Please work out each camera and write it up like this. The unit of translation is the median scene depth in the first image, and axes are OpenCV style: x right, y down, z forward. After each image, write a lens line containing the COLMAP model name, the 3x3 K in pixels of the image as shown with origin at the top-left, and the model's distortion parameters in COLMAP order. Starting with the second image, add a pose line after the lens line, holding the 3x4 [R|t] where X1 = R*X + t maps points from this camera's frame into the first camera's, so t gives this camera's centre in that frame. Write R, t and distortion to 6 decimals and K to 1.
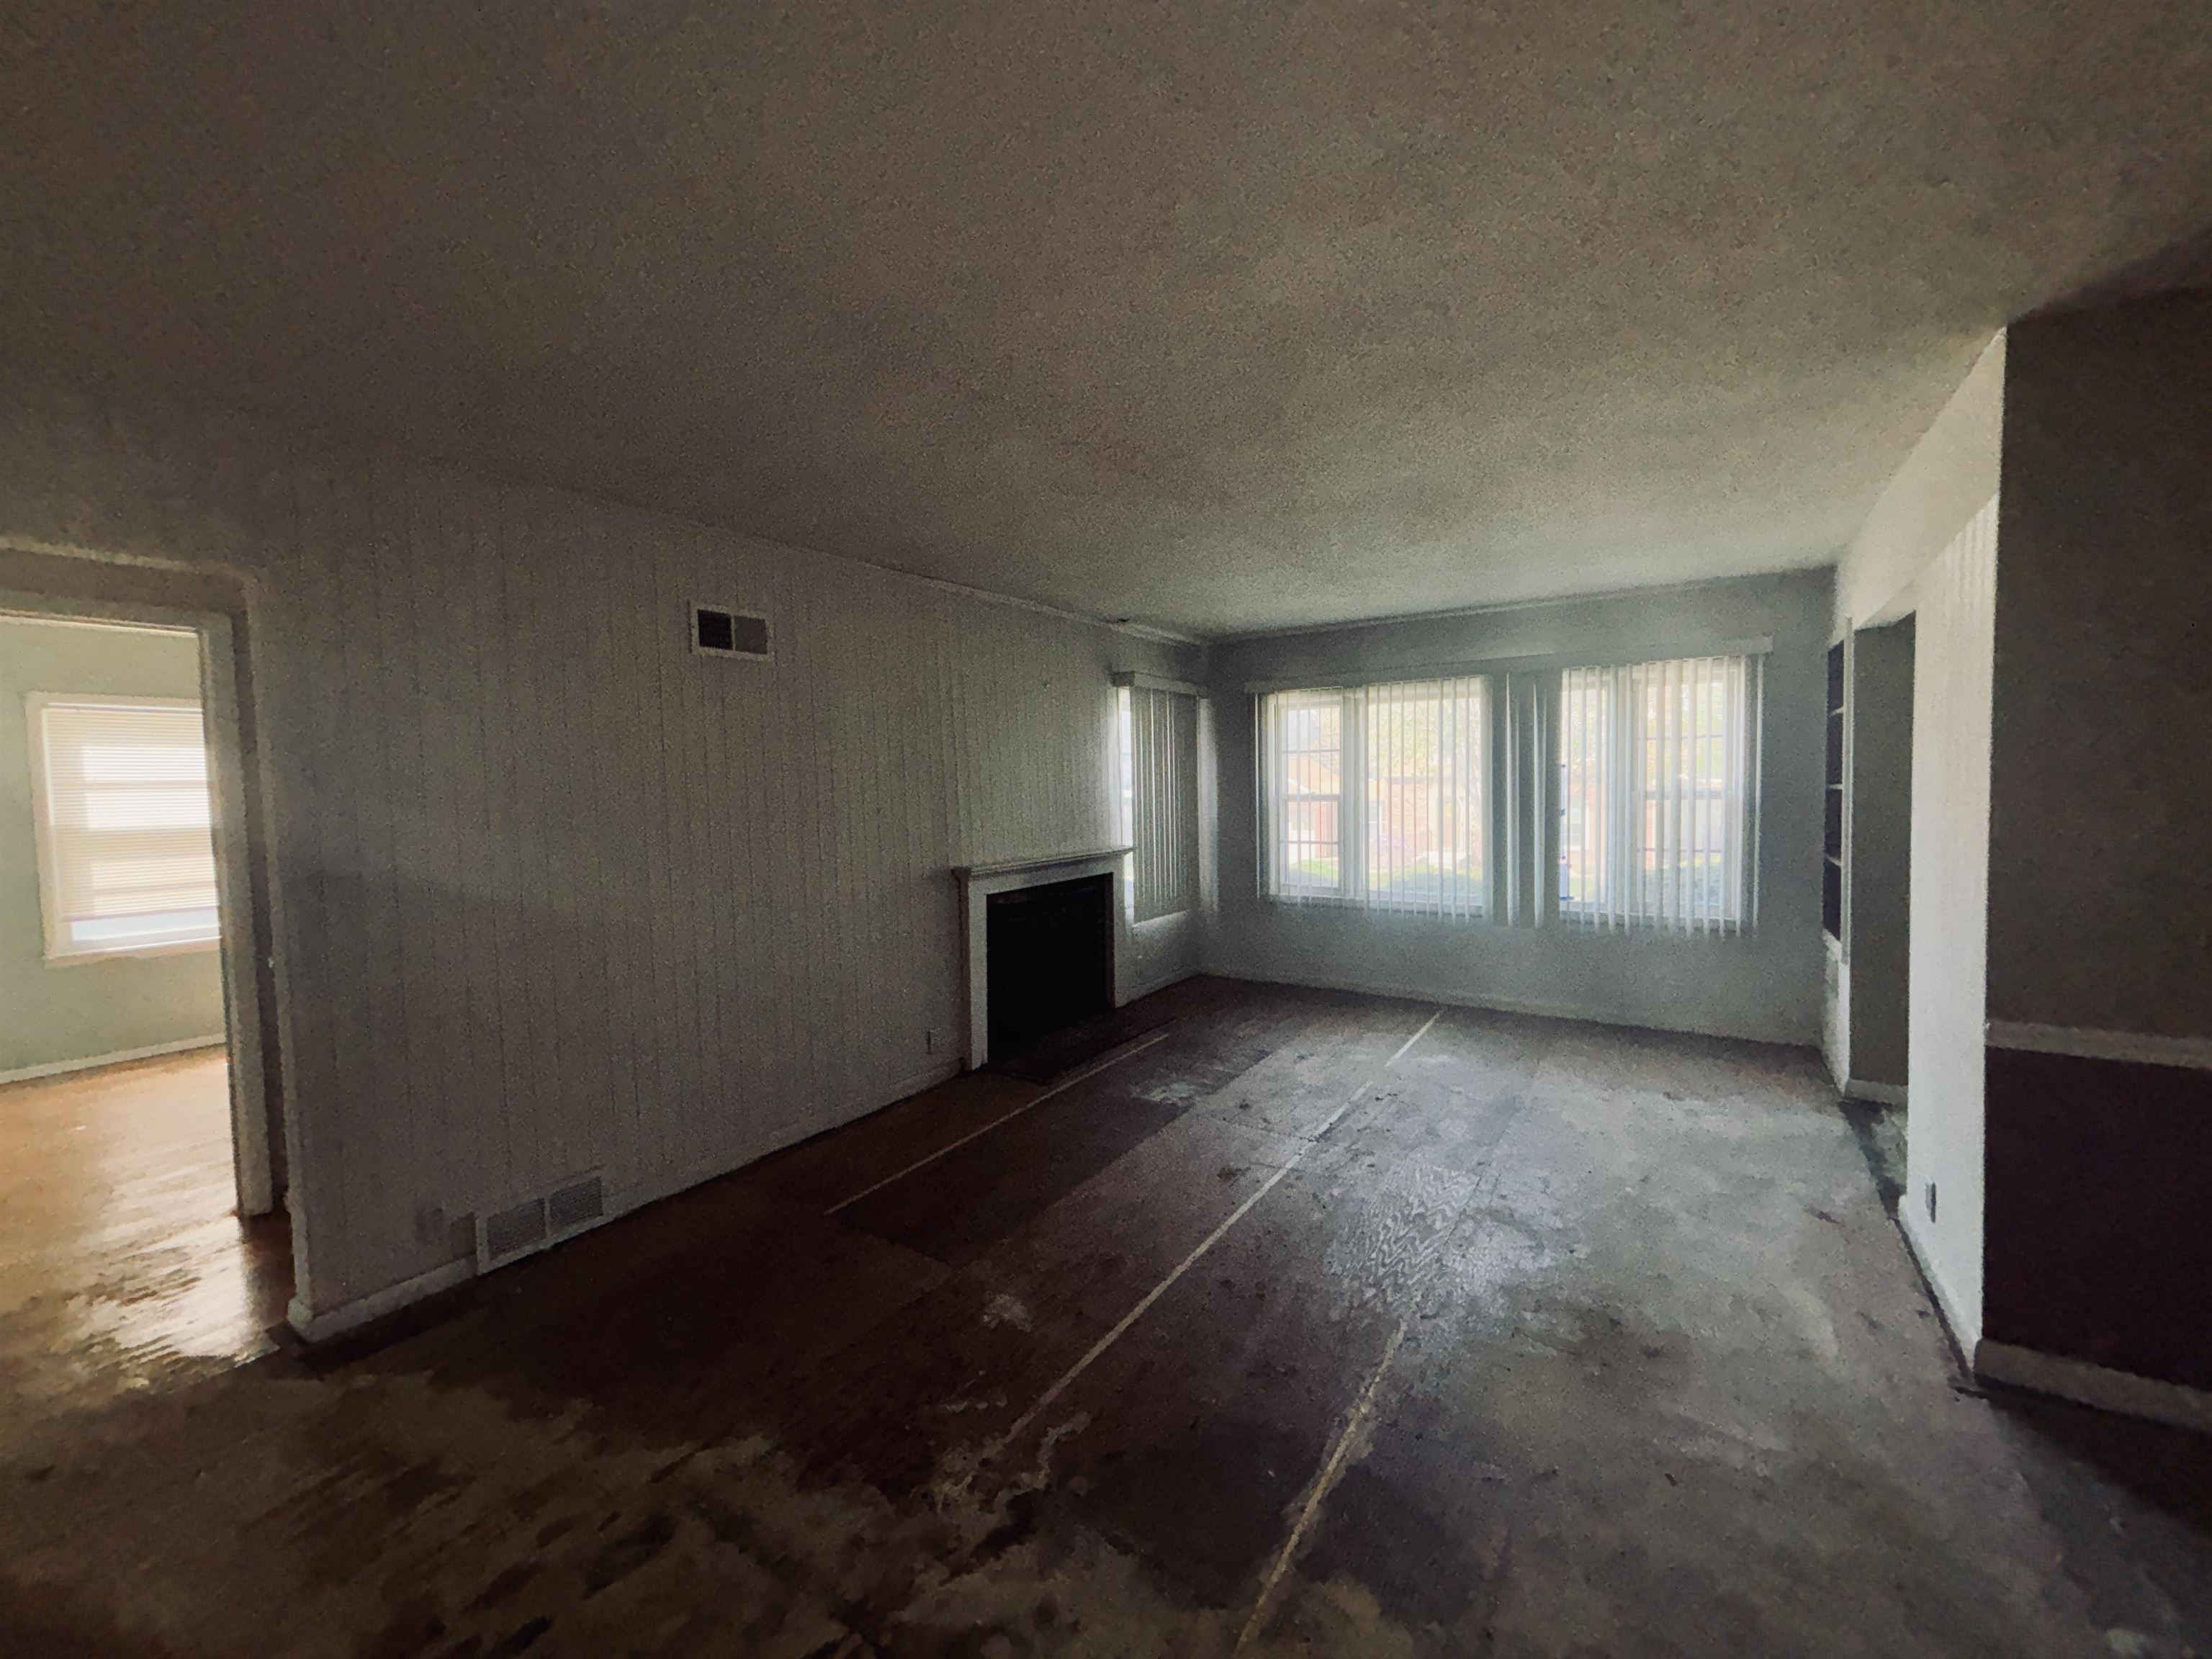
lens RADIAL K [[901.6, 0, 1103.9], [0, 901.6, 831.8], [0, 0, 1]] dist [-0.000199, 0.007552]
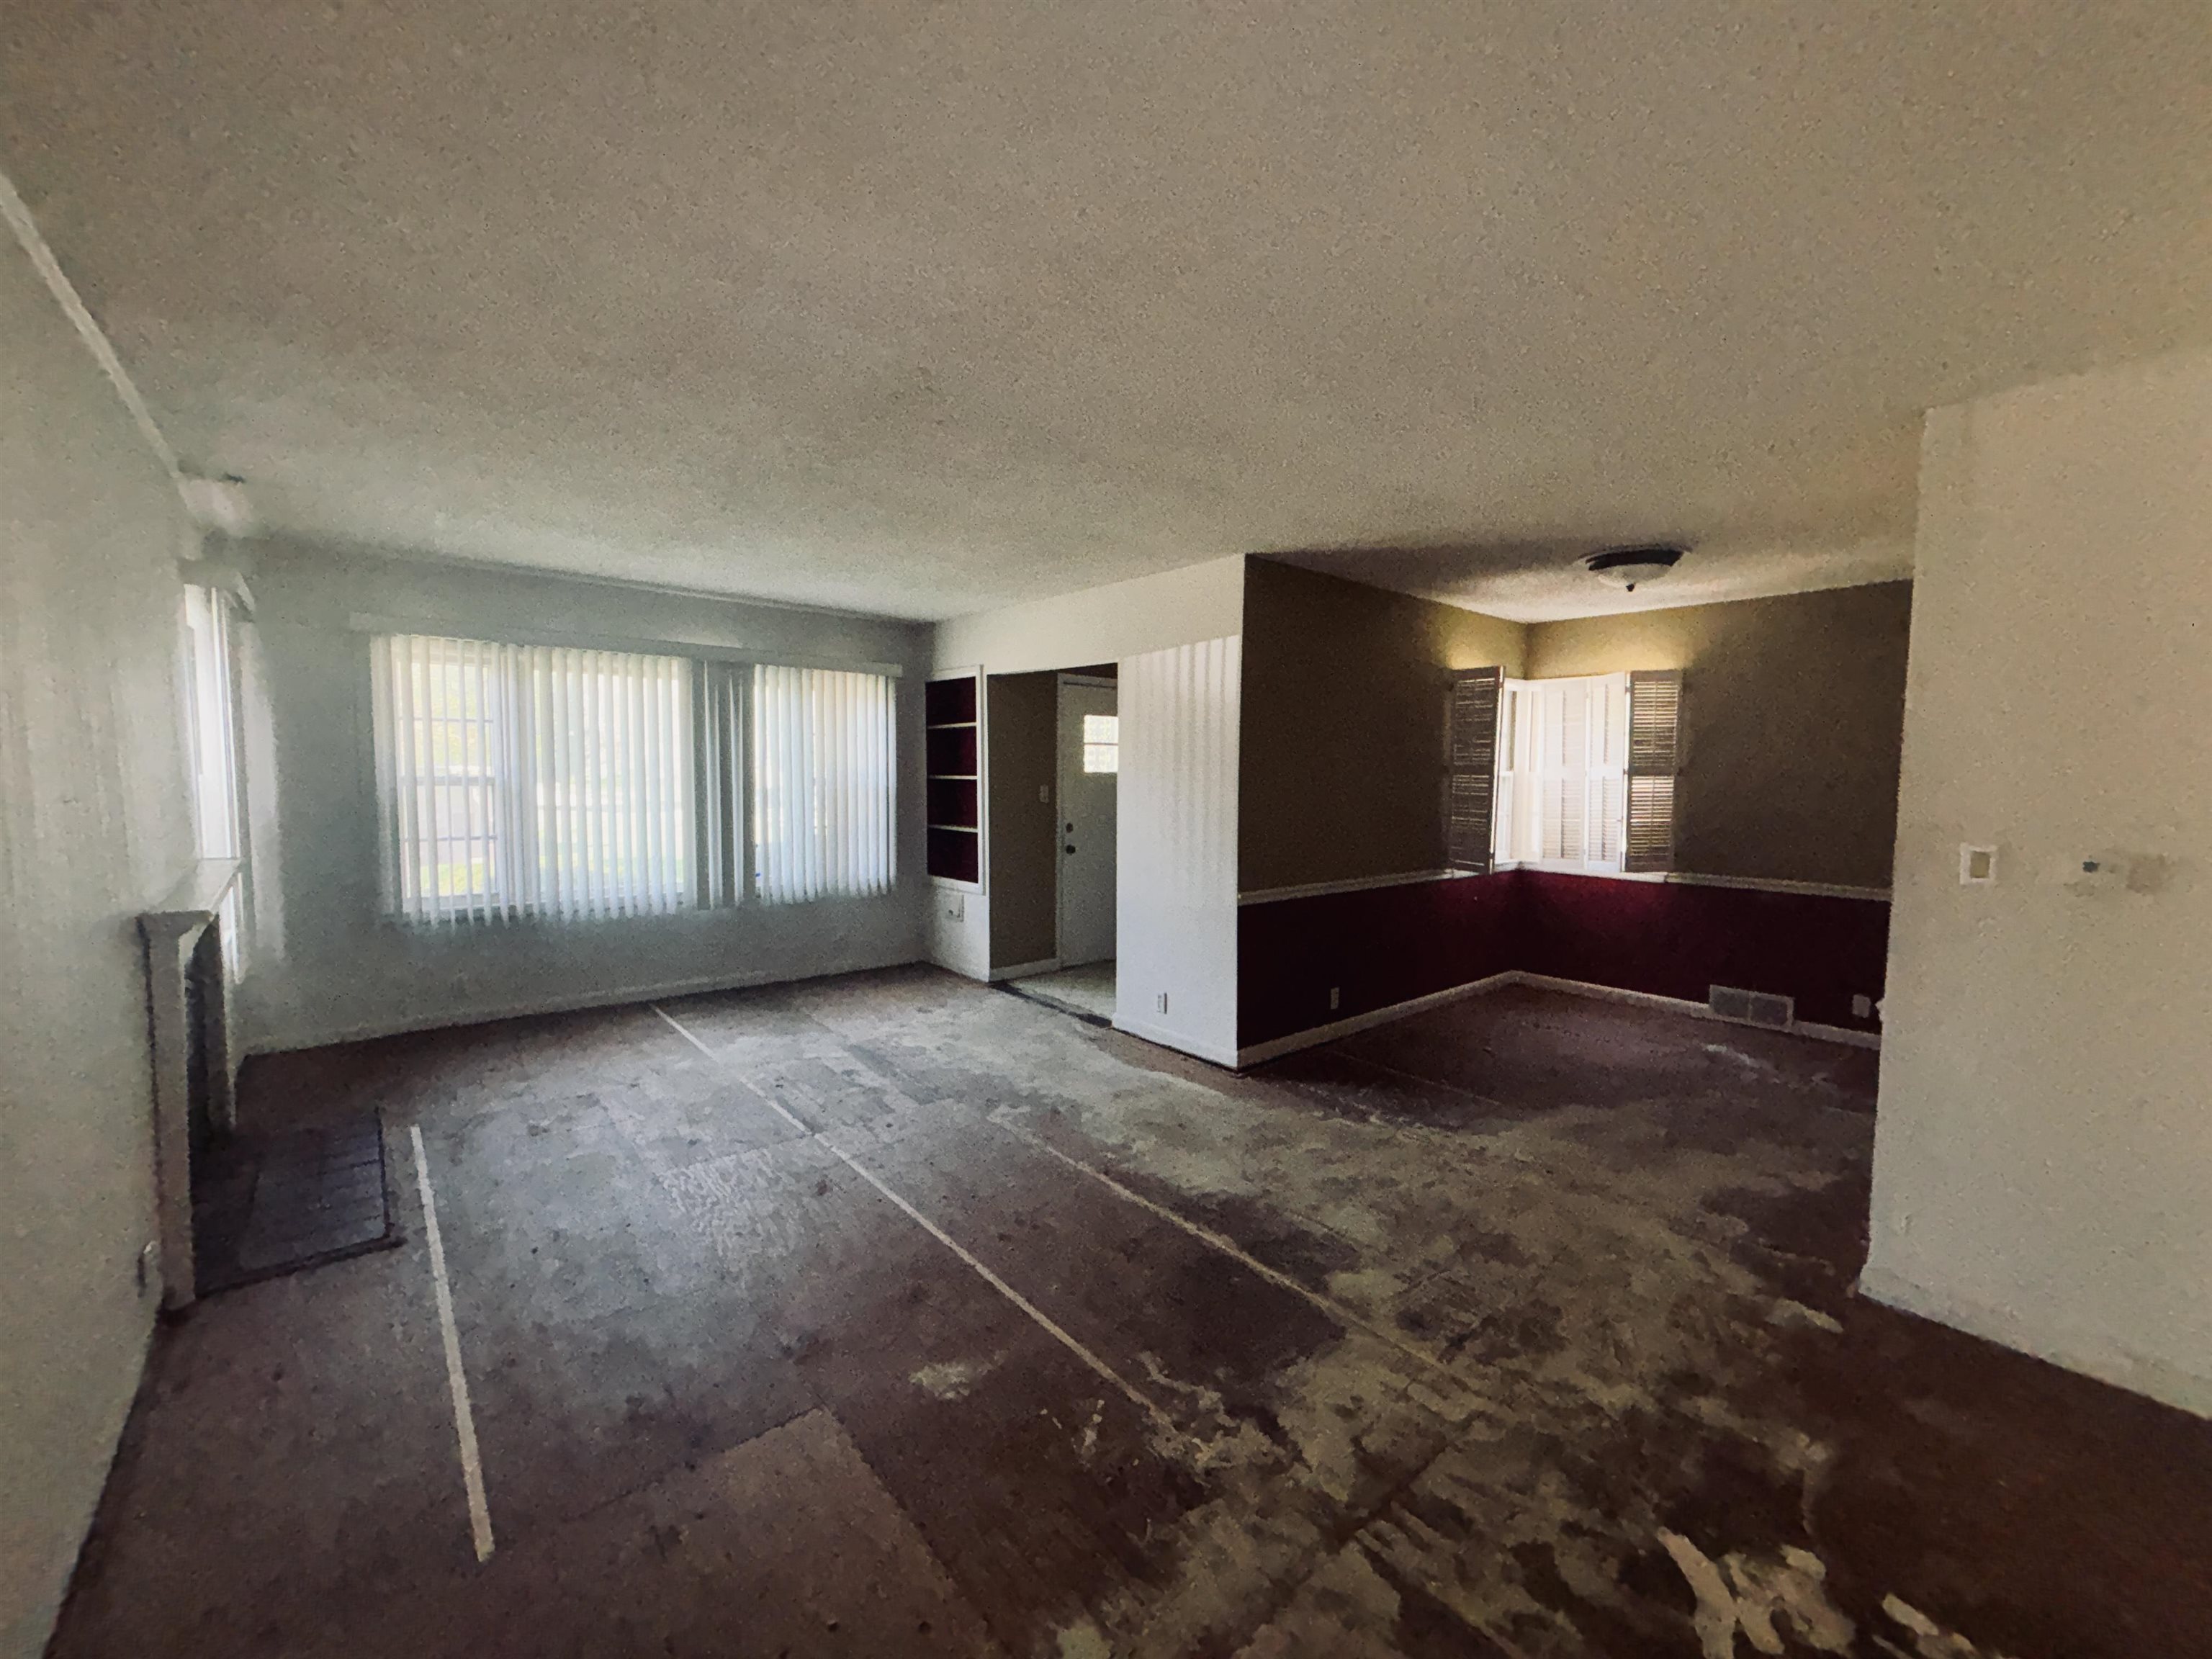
lens RADIAL K [[888.2, 0, 1118.1], [0, 888.2, 835.2], [0, 0, 1]] dist [0.012308, 0.000151]
pose [[0.265305, -0.046353, 0.963050, -0.497829], [0.028715, 0.998780, 0.040162, -0.006546], [-0.963737, 0.016999, 0.266313, 0.356339]]
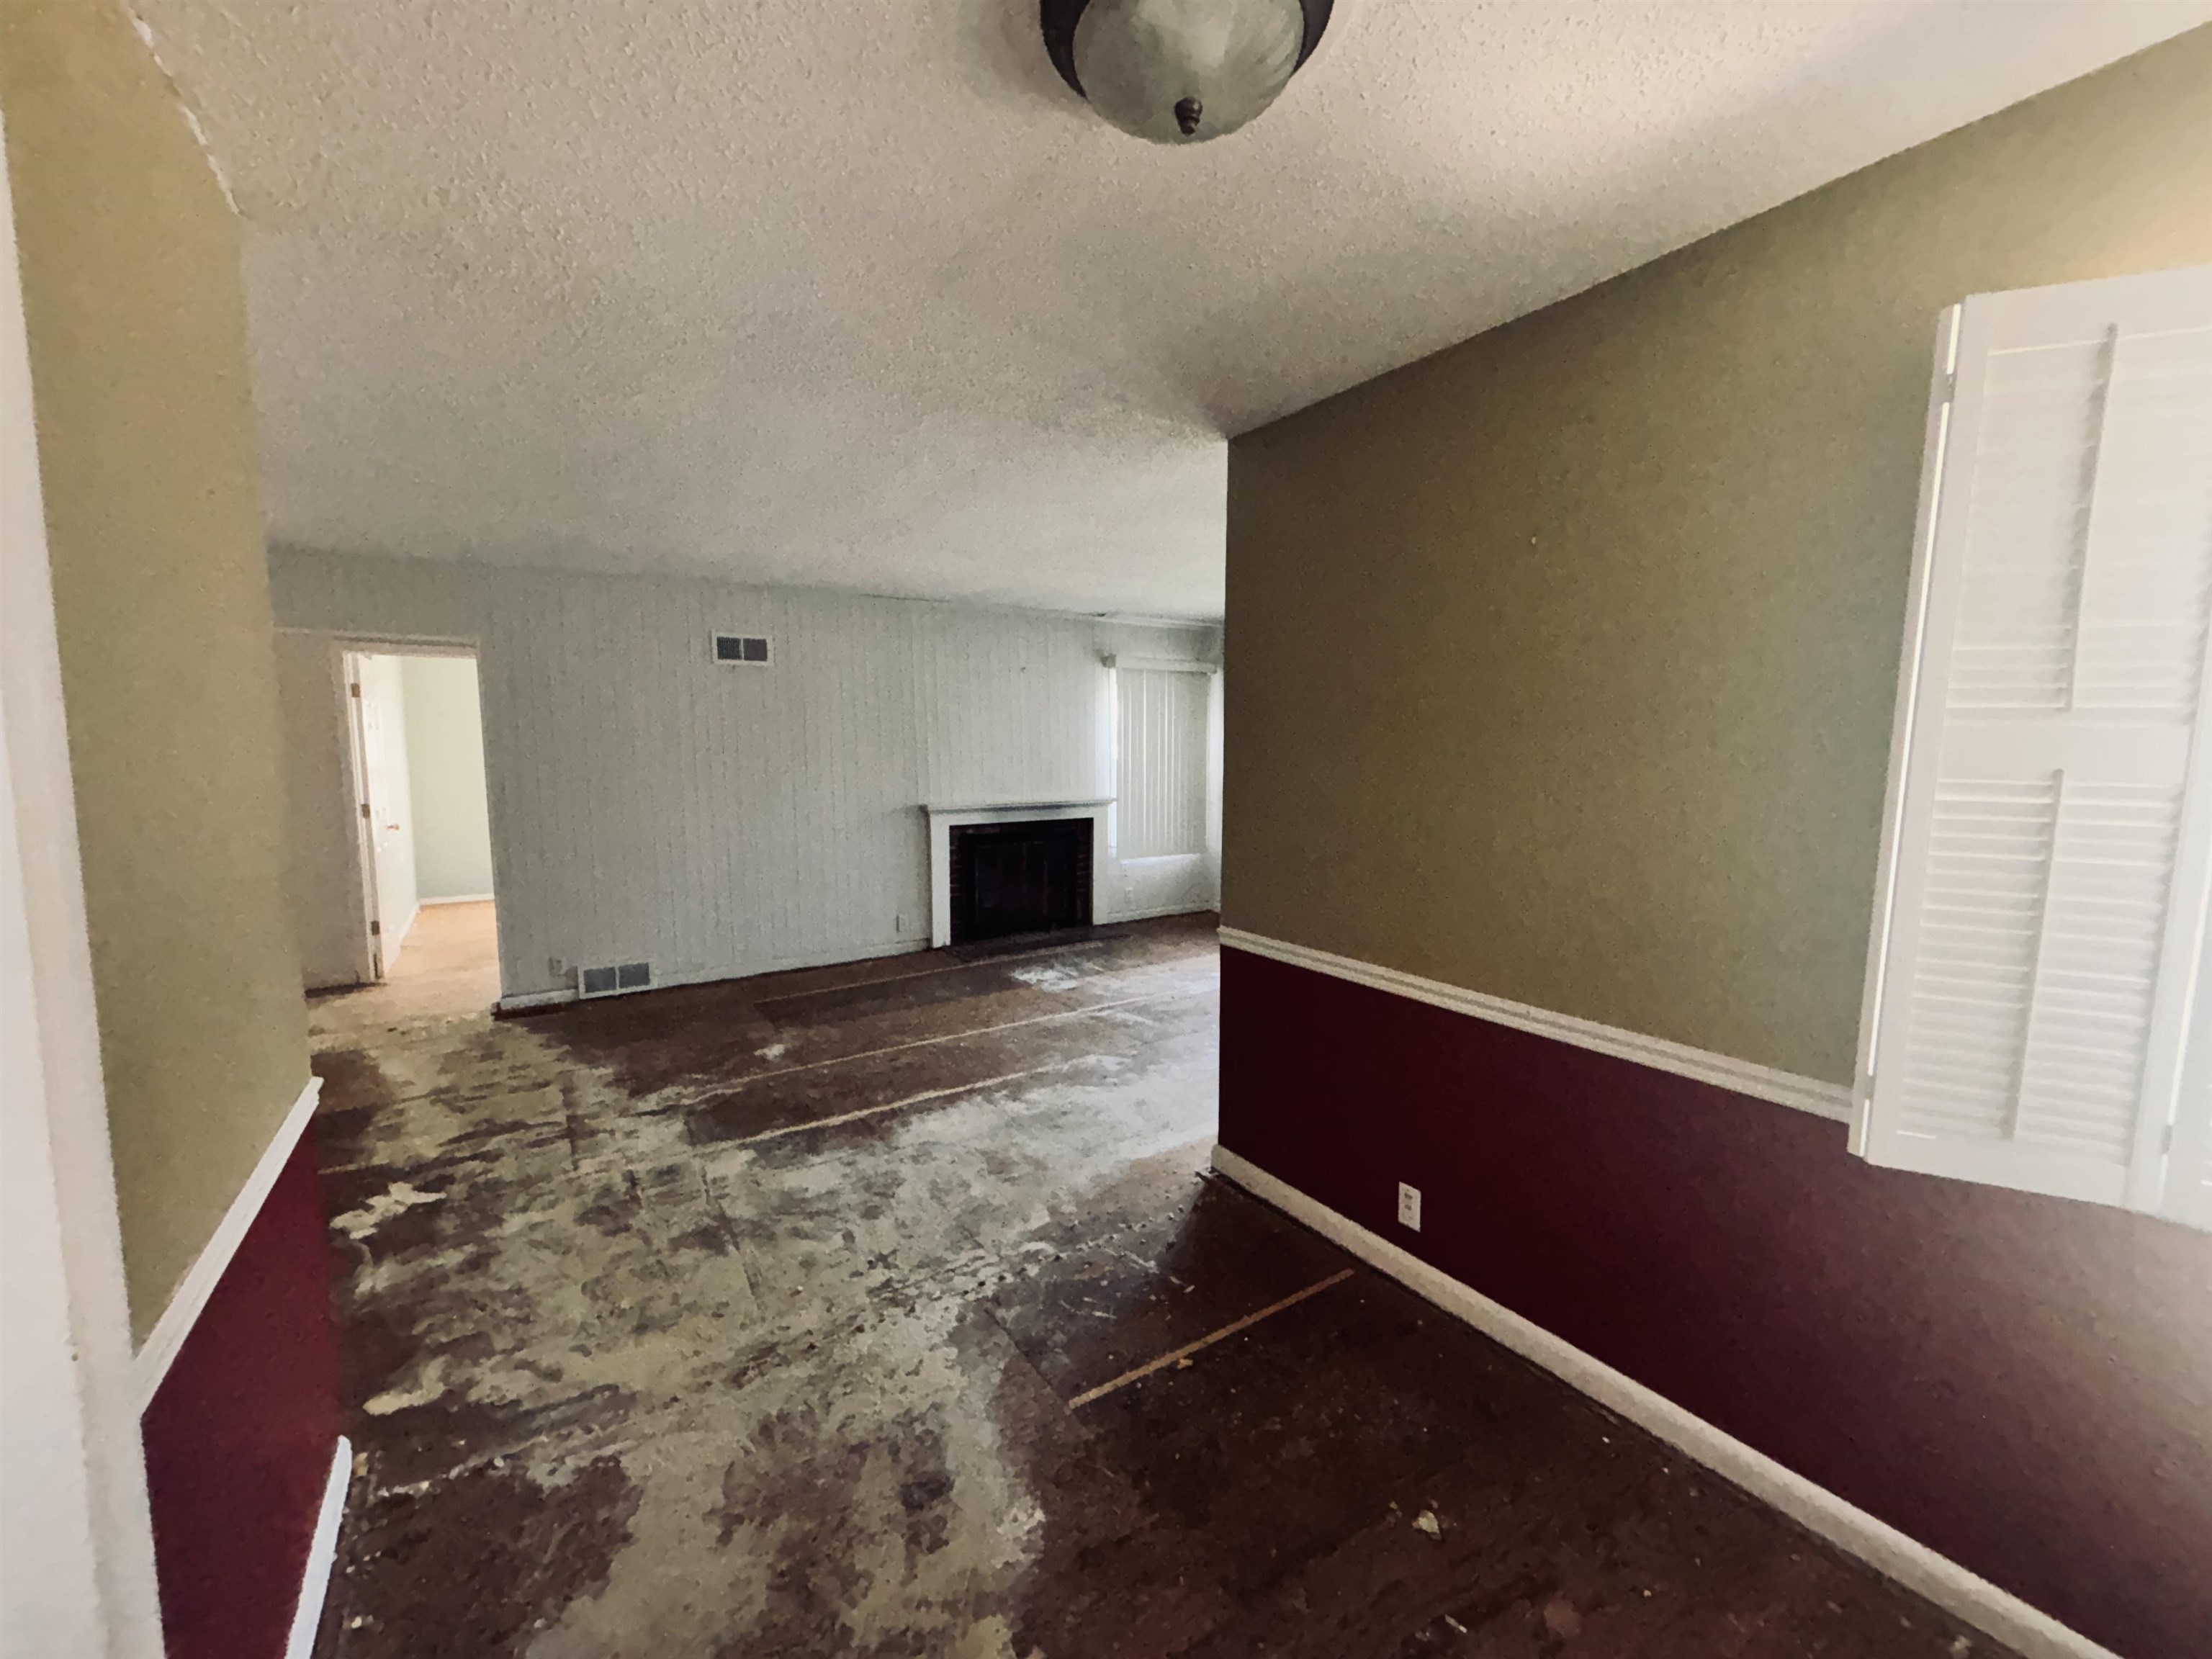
lens RADIAL K [[887.7, 0, 1107.7], [0, 887.7, 854.5], [0, 0, 1]] dist [-0.000556, -0.000003]
pose [[0.920767, 0.066221, -0.384452, 0.660019], [-0.037082, 0.995882, 0.082725, -0.009471], [0.388347, -0.061914, 0.919431, -0.180637]]
